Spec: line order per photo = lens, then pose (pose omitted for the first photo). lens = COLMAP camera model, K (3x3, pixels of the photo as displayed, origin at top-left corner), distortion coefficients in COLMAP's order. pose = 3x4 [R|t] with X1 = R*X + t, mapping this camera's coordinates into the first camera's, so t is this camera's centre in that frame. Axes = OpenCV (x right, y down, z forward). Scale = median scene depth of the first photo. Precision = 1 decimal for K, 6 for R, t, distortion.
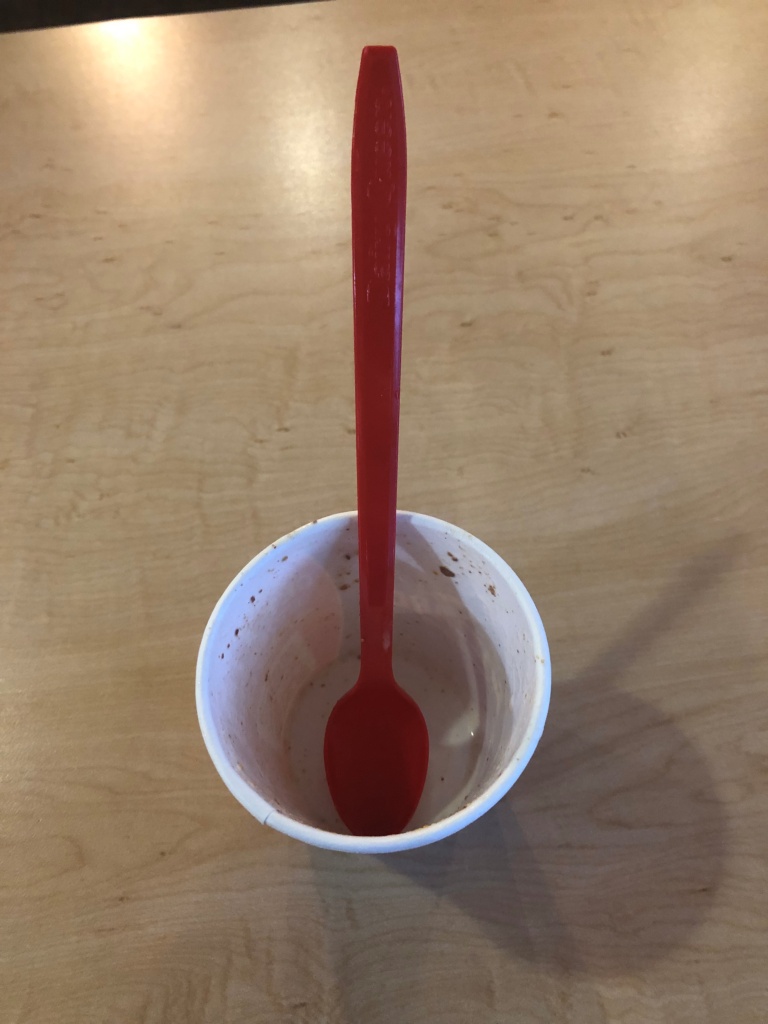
lens RADIAL K [[845.0, 0, 404.3], [0, 845.0, 514.4], [0, 0, 1]] dist [0.014810, -0.013034]
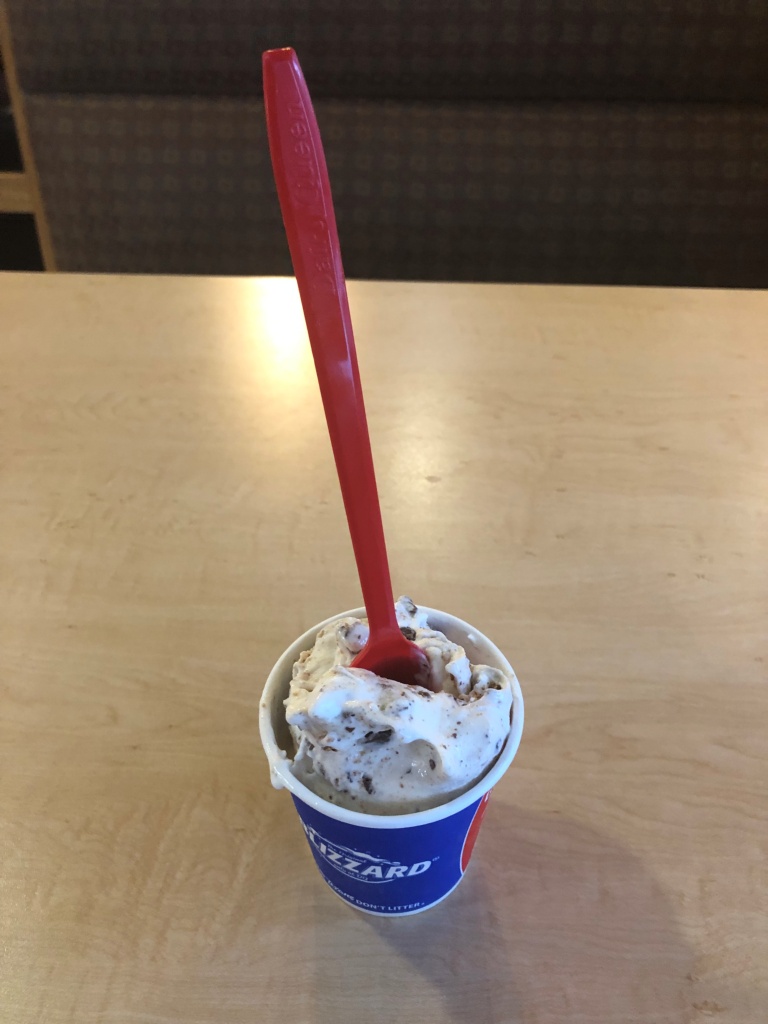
lens RADIAL K [[845.0, 0, 404.3], [0, 845.0, 514.4], [0, 0, 1]] dist [0.014810, -0.013034]
pose [[0.983599, 0.134305, -0.120398, 0.170834], [-0.168689, 0.921276, -0.350422, 0.406493], [0.063857, 0.364984, 0.928821, -0.315299]]
